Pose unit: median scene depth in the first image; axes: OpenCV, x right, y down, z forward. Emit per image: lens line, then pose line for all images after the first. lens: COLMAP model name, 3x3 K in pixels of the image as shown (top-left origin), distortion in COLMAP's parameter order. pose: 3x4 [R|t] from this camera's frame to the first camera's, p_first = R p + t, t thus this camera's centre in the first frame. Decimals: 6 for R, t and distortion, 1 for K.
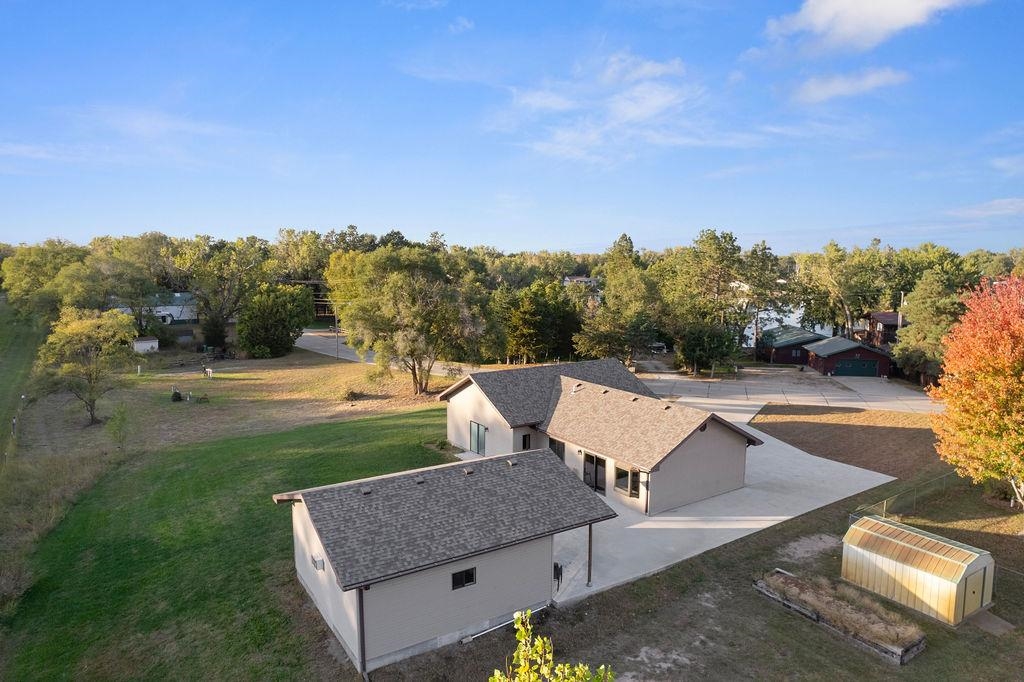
lens RADIAL K [[653.6, 0, 515.4], [0, 653.6, 339.8], [0, 0, 1]] dist [-0.084412, 0.073527]
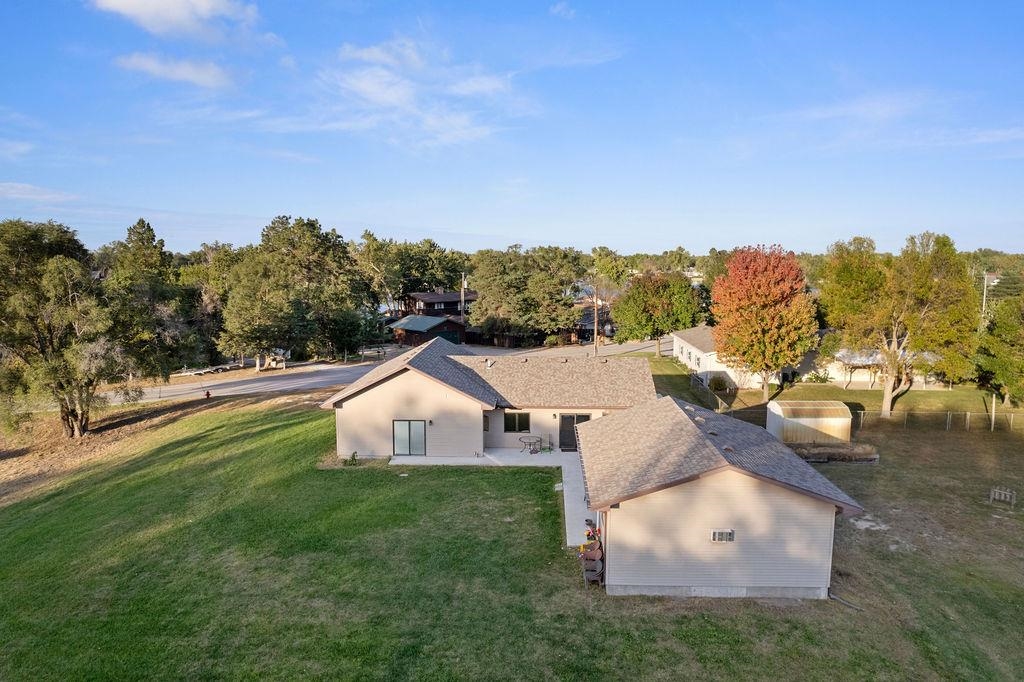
lens RADIAL K [[653.6, 0, 515.4], [0, 653.6, 339.8], [0, 0, 1]] dist [-0.084412, 0.073527]
pose [[0.583150, -0.104363, 0.805633, -0.712308], [0.103185, 0.993197, 0.053971, -0.010699], [-0.805785, 0.051656, 0.589951, 0.399494]]
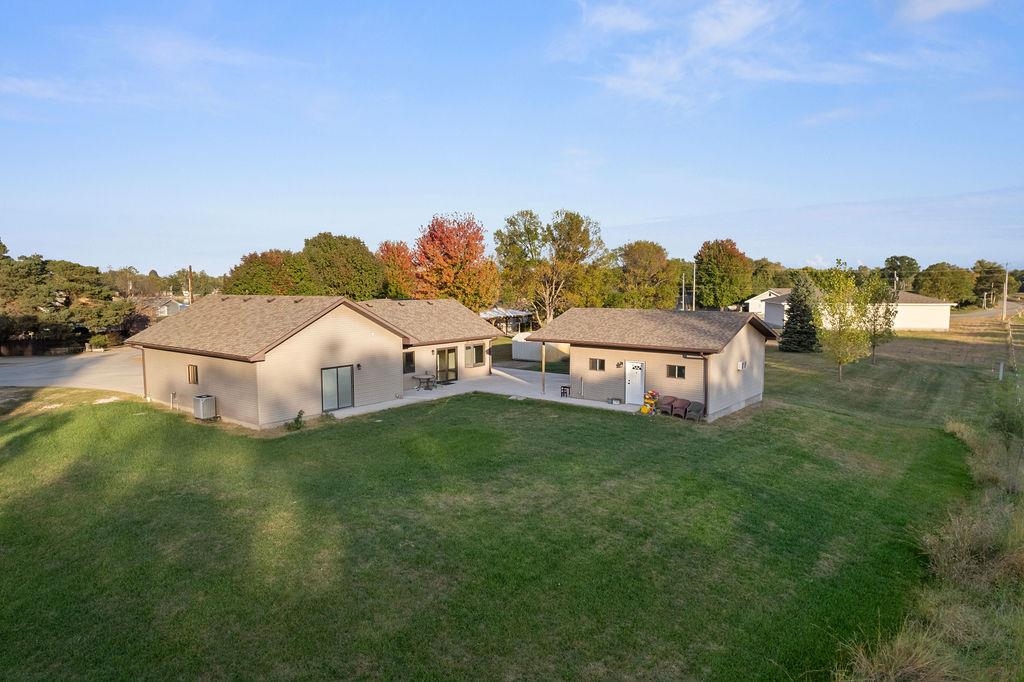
lens RADIAL K [[653.6, 0, 515.4], [0, 653.6, 339.8], [0, 0, 1]] dist [-0.084412, 0.073527]
pose [[-0.314140, -0.088052, 0.945285, -0.868483], [0.119396, 0.984120, 0.131347, 0.028665], [-0.941839, 0.154124, -0.298639, 1.103883]]
